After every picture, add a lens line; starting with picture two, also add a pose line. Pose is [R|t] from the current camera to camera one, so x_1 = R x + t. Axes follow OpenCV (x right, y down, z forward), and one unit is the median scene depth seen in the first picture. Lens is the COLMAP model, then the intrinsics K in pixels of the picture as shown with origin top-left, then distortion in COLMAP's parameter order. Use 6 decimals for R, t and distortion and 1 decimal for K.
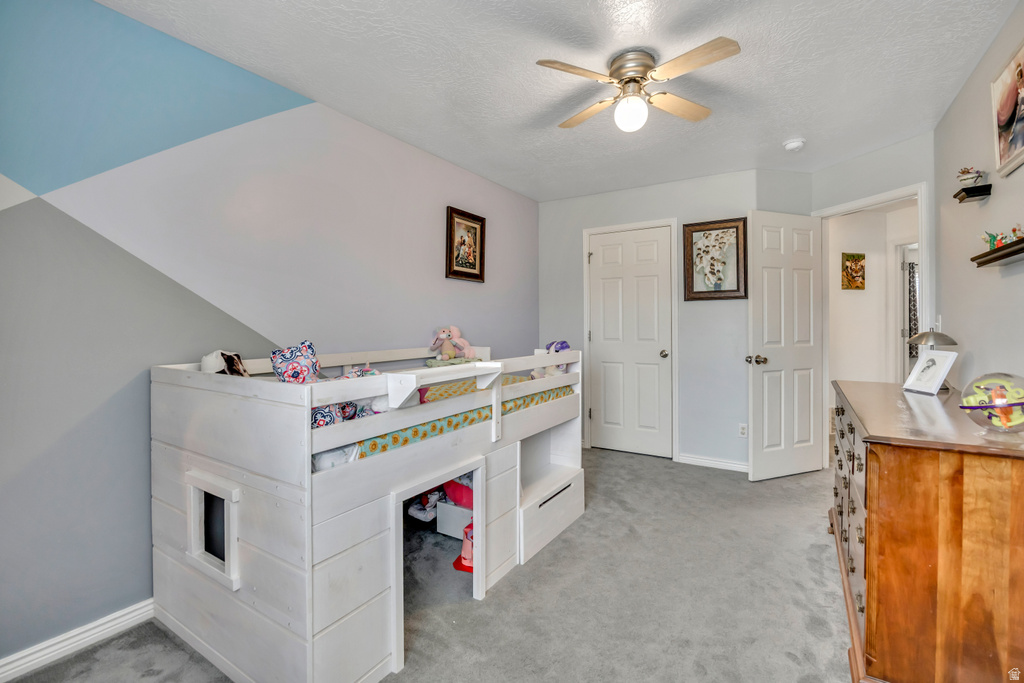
lens RADIAL K [[455.5, 0, 514.1], [0, 455.5, 335.8], [0, 0, 1]] dist [0.000542, 0.000054]
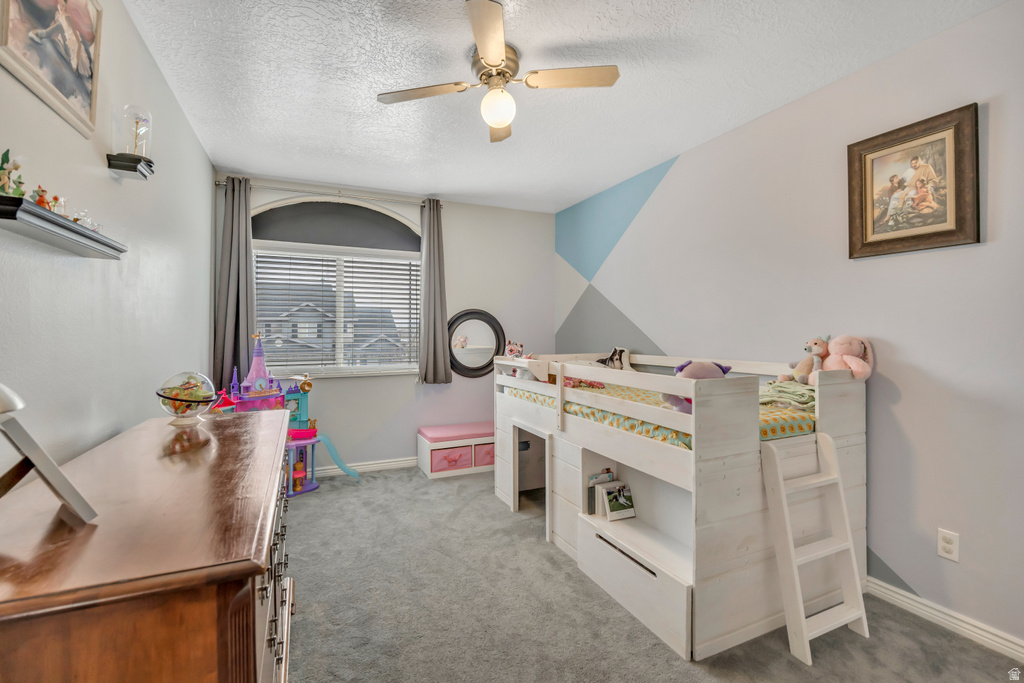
lens RADIAL K [[455.5, 0, 514.1], [0, 455.5, 335.8], [0, 0, 1]] dist [0.000542, 0.000054]
pose [[-0.543041, 0.007678, -0.839671, 0.612352], [-0.016345, 0.999672, 0.019713, -0.024474], [0.839547, 0.024429, -0.542737, 0.911897]]
